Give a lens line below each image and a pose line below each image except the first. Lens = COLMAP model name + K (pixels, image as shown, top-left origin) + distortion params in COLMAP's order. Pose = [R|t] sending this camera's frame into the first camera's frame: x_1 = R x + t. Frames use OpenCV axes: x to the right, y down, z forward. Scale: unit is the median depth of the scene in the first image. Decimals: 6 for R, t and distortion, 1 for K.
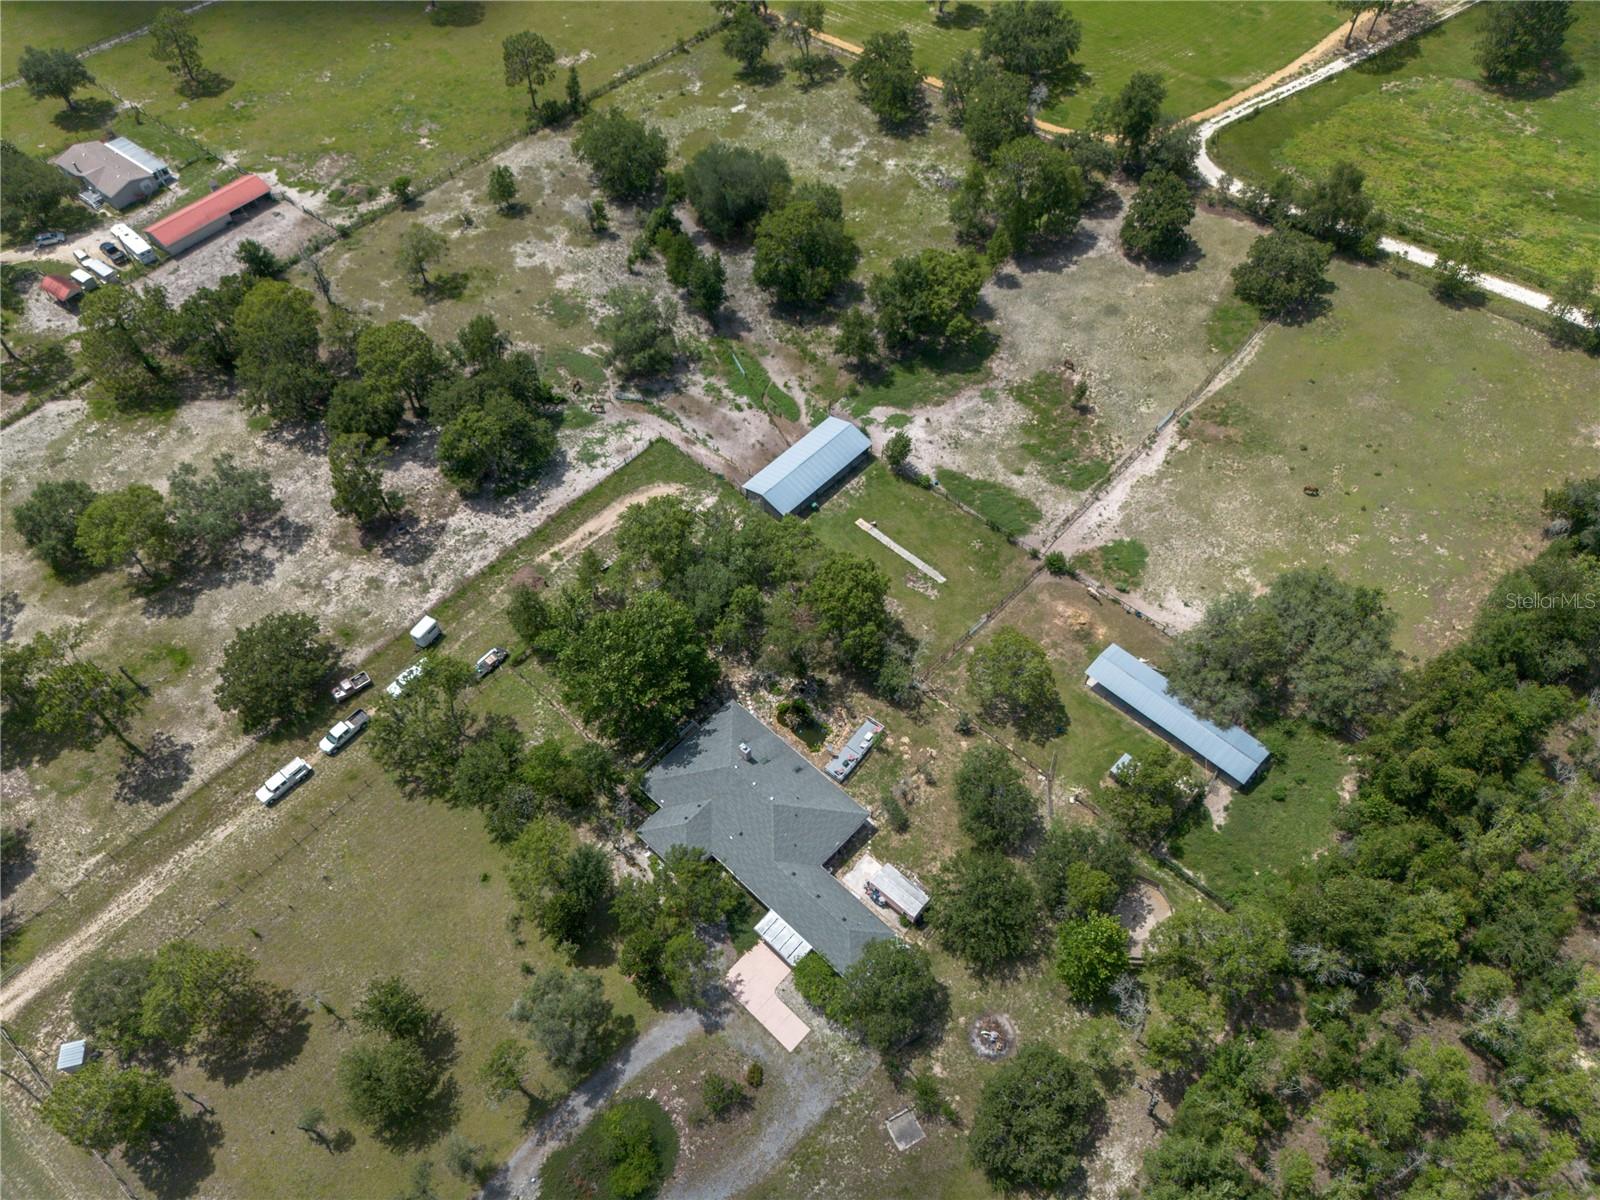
lens RADIAL K [[1132.1, 0, 798.8], [0, 1132.1, 596.3], [0, 0, 1]] dist [0.063941, -0.059622]
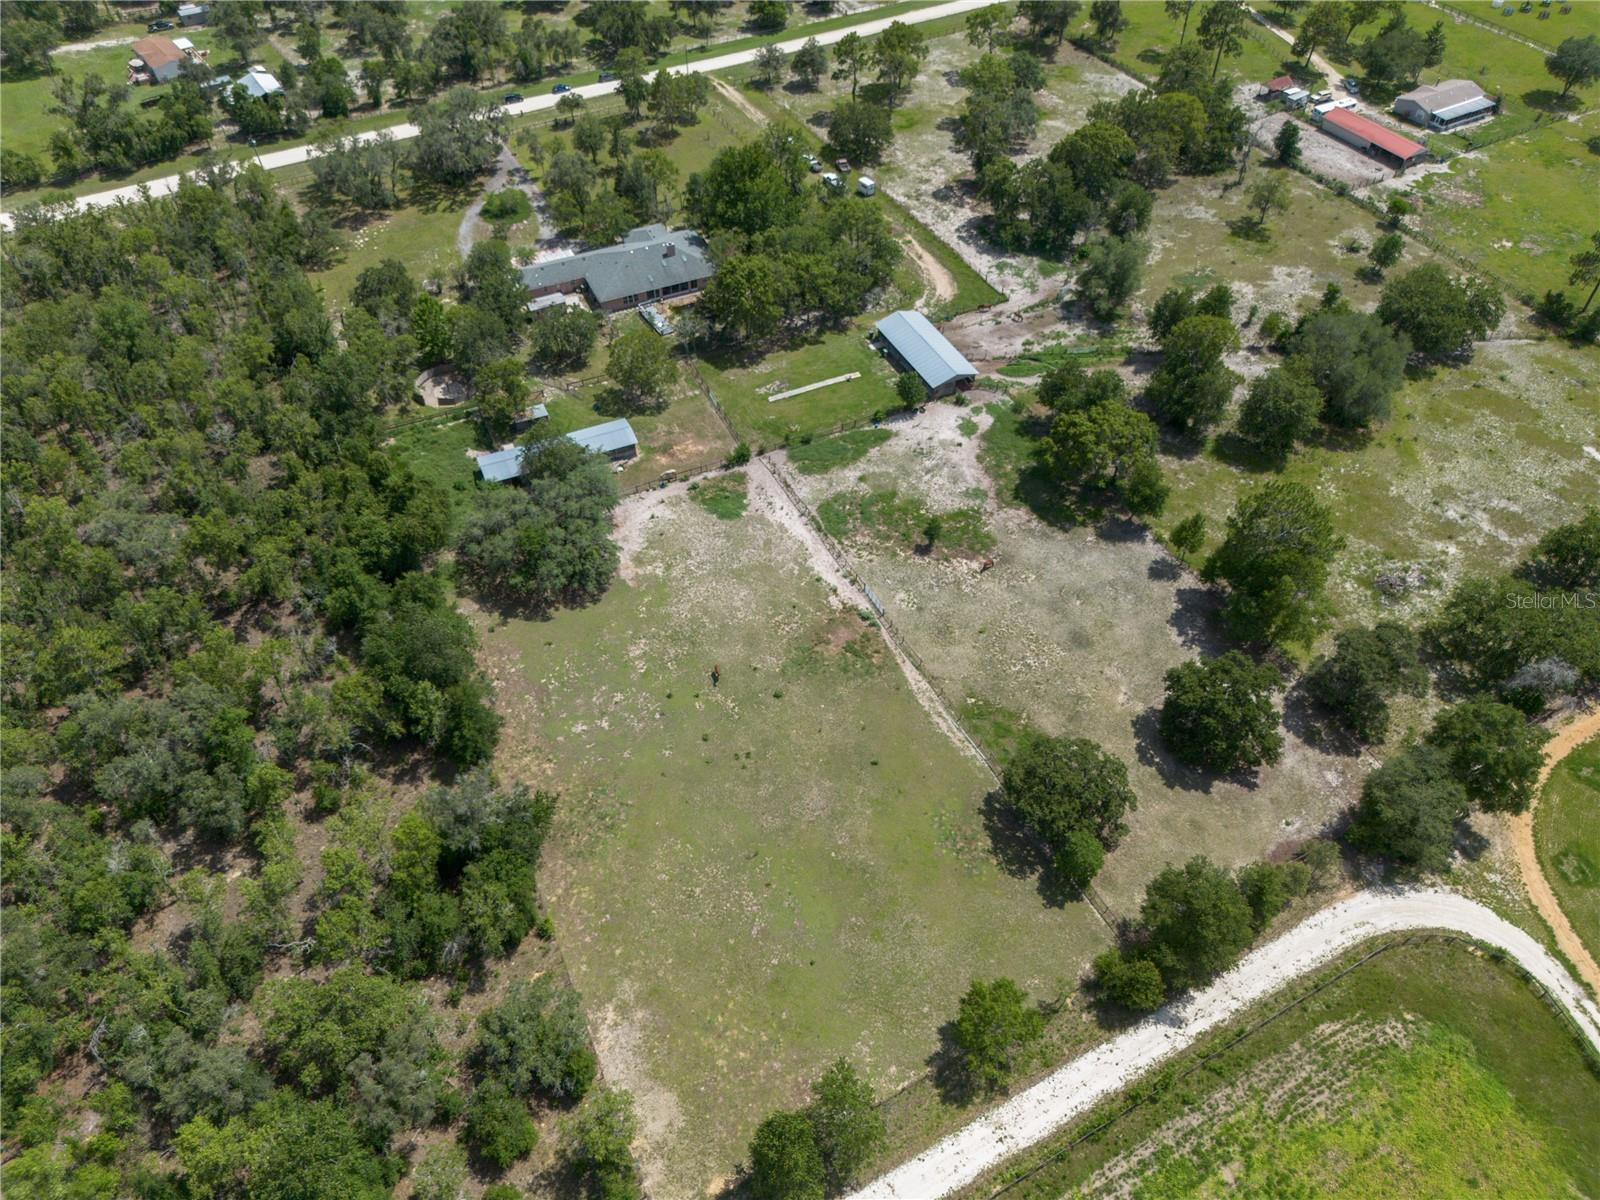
lens RADIAL K [[1132.1, 0, 798.8], [0, 1132.1, 596.3], [0, 0, 1]] dist [0.063941, -0.059622]
pose [[-0.370089, 0.684691, -0.627879, 0.881763], [-0.741524, 0.189418, 0.643633, -0.666563], [0.559621, 0.703789, 0.437613, 0.589867]]
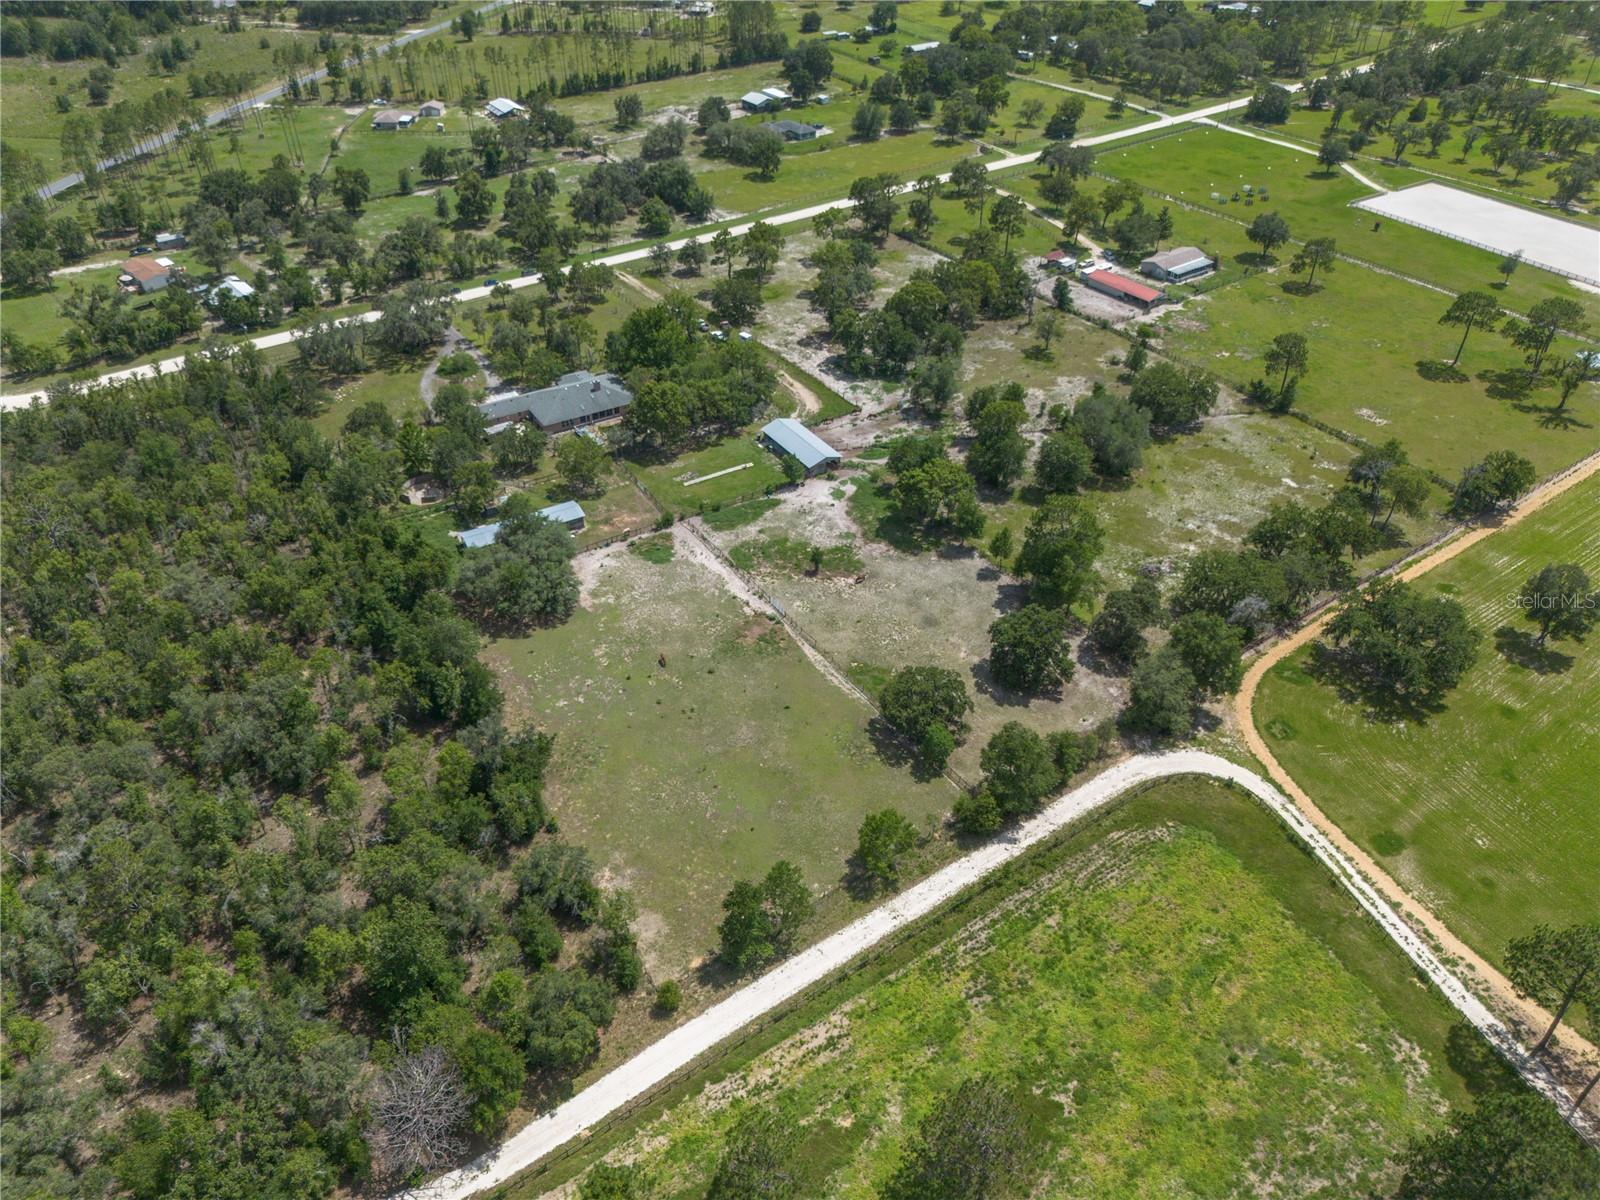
lens RADIAL K [[1132.1, 0, 798.8], [0, 1132.1, 596.3], [0, 0, 1]] dist [0.063941, -0.059622]
pose [[-0.258817, 0.587915, -0.766400, 1.184144], [-0.772967, 0.349753, 0.529334, -0.778705], [0.579255, 0.729403, 0.363917, 0.590367]]
